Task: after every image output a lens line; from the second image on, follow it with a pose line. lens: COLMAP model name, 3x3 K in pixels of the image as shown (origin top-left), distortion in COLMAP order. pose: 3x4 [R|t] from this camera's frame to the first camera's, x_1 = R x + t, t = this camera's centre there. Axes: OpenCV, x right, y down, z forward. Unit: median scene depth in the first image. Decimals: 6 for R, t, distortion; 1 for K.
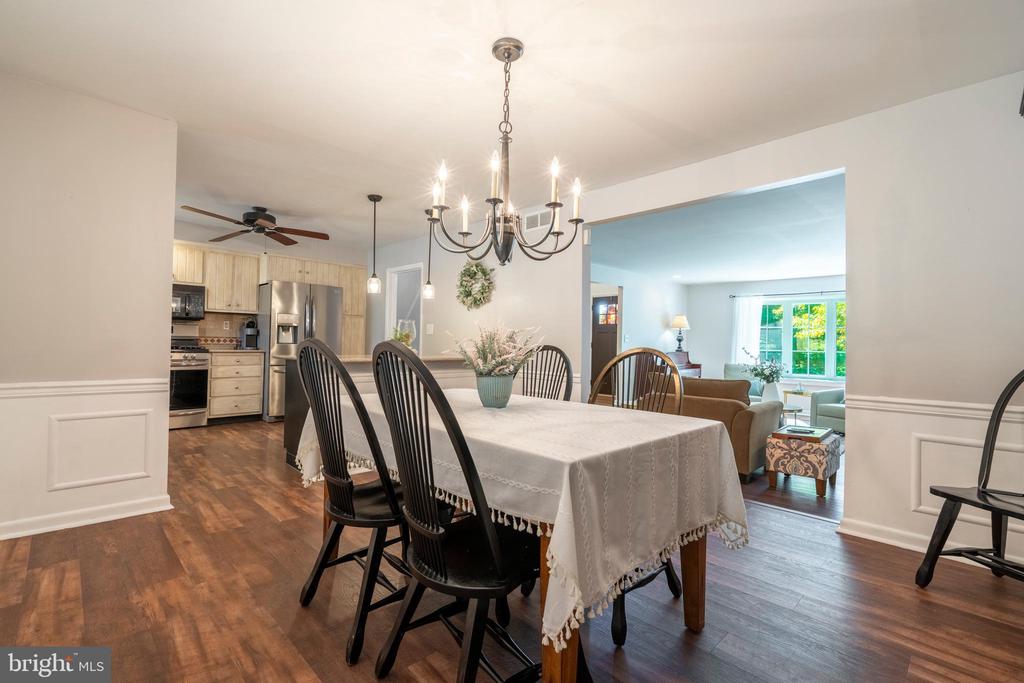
lens RADIAL K [[460.1, 0, 510.0], [0, 460.1, 340.1], [0, 0, 1]] dist [-0.002030, -0.000083]
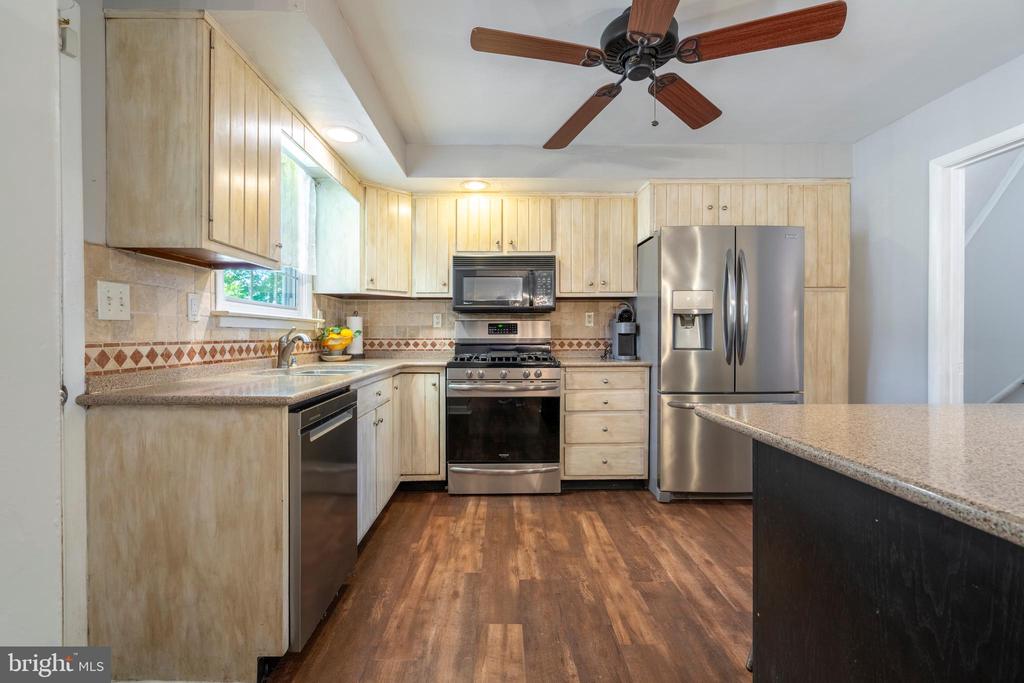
lens RADIAL K [[460.2, 0, 502.2], [0, 460.2, 339.5], [0, 0, 1]] dist [-0.003436, 0.000494]
pose [[0.713177, -0.014828, -0.700827, -0.281600], [0.023052, 0.999732, 0.002306, -0.009626], [0.700605, -0.017800, 0.713327, 0.500511]]
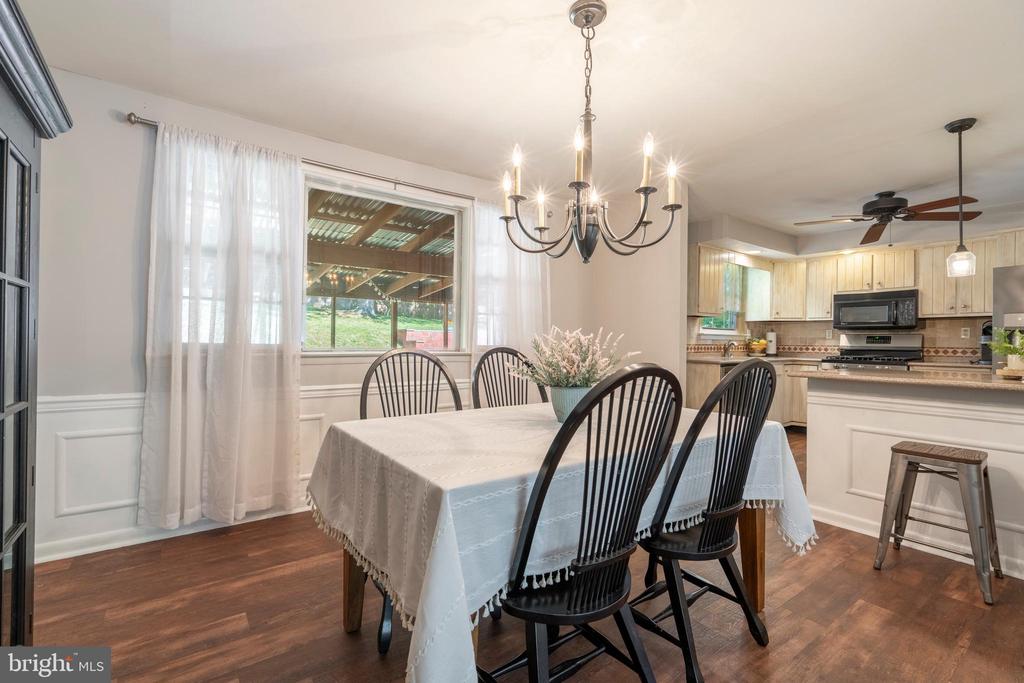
lens RADIAL K [[460.2, 0, 502.2], [0, 460.2, 339.5], [0, 0, 1]] dist [-0.003436, 0.000494]
pose [[-0.157290, -0.023092, -0.987282, 0.305681], [-0.003023, 0.999733, -0.022902, -0.000007], [0.987548, -0.000618, -0.157318, 0.348940]]
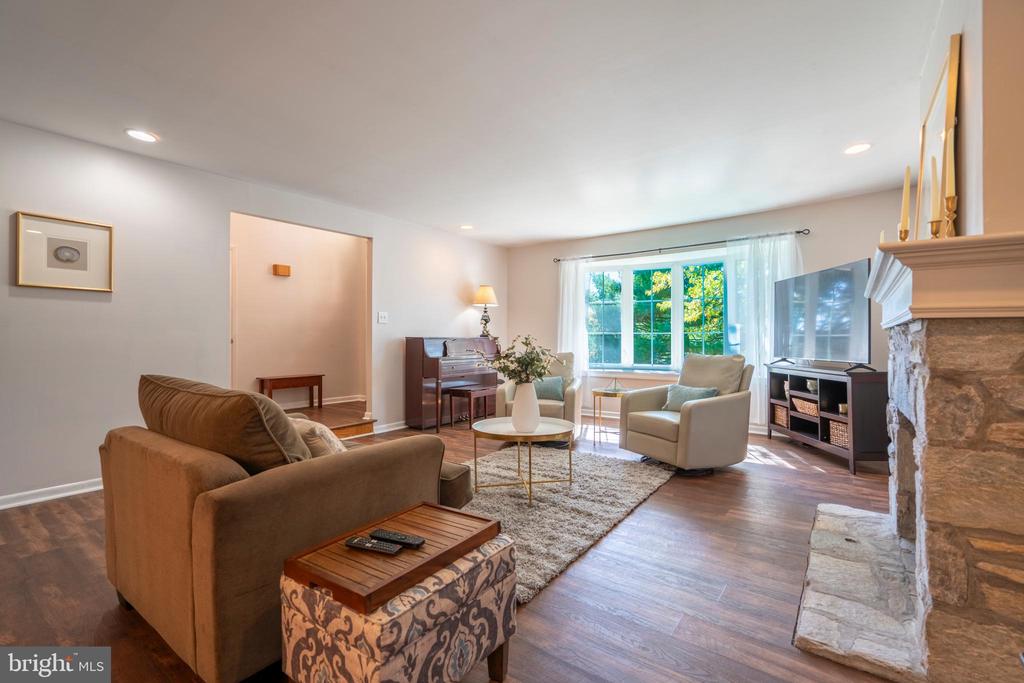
lens RADIAL K [[460.2, 0, 502.2], [0, 460.2, 339.5], [0, 0, 1]] dist [-0.003436, 0.000494]
pose [[0.990456, -0.018919, 0.136523, 0.488655], [0.017892, 0.999802, 0.008746, 0.036441], [-0.136662, -0.006220, 0.990598, 0.480710]]
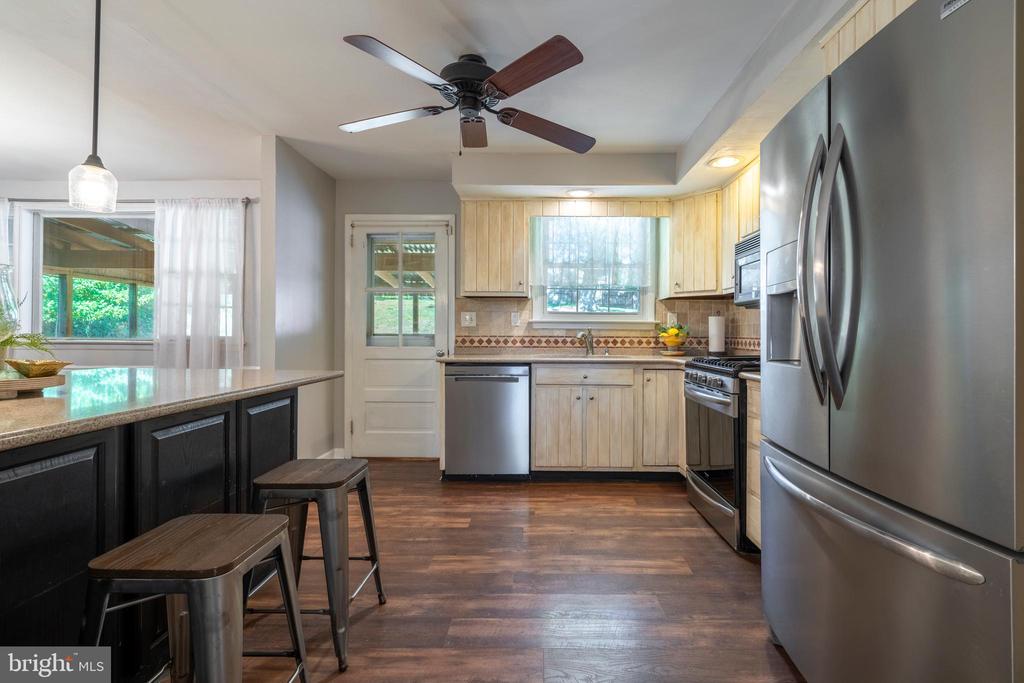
lens RADIAL K [[473.2, 0, 537.4], [0, 473.2, 334.6], [0, 0, 1]] dist [-0.002689, 0.000460]
pose [[-0.706920, -0.022271, -0.706943, -0.204831], [-0.012399, 0.999741, -0.019097, -0.001555], [0.707185, -0.004735, -0.707013, 1.092539]]
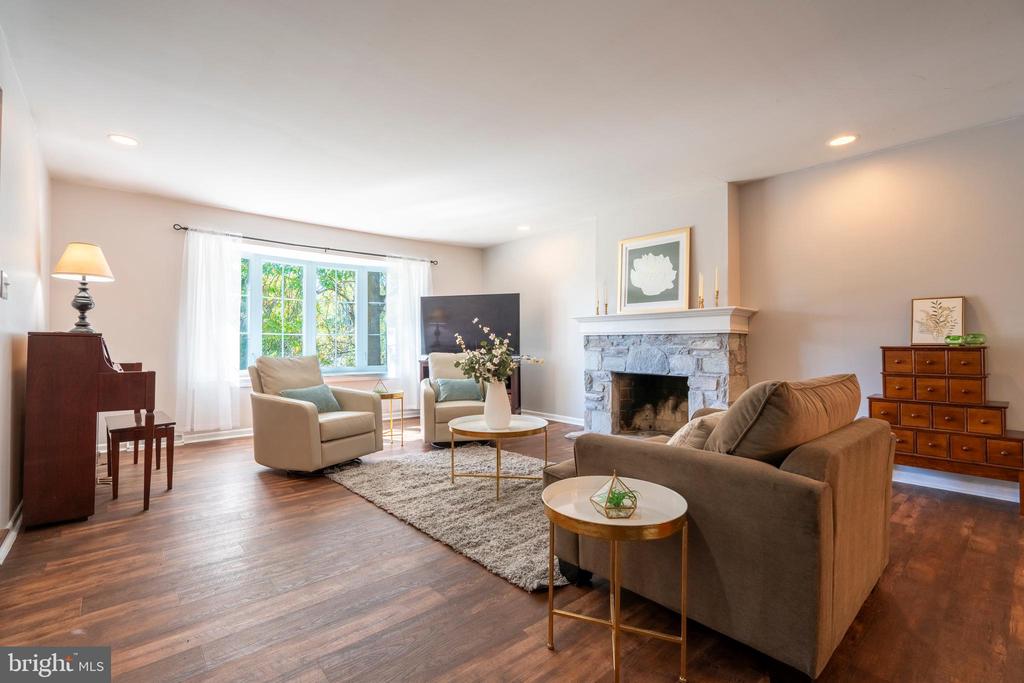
lens RADIAL K [[460.2, 0, 502.2], [0, 460.2, 339.5], [0, 0, 1]] dist [-0.003436, 0.000494]
pose [[0.071019, -0.011602, 0.997407, 0.013120], [-0.007471, 0.999898, 0.012163, 0.033633], [-0.997447, -0.008316, 0.070925, 0.993941]]
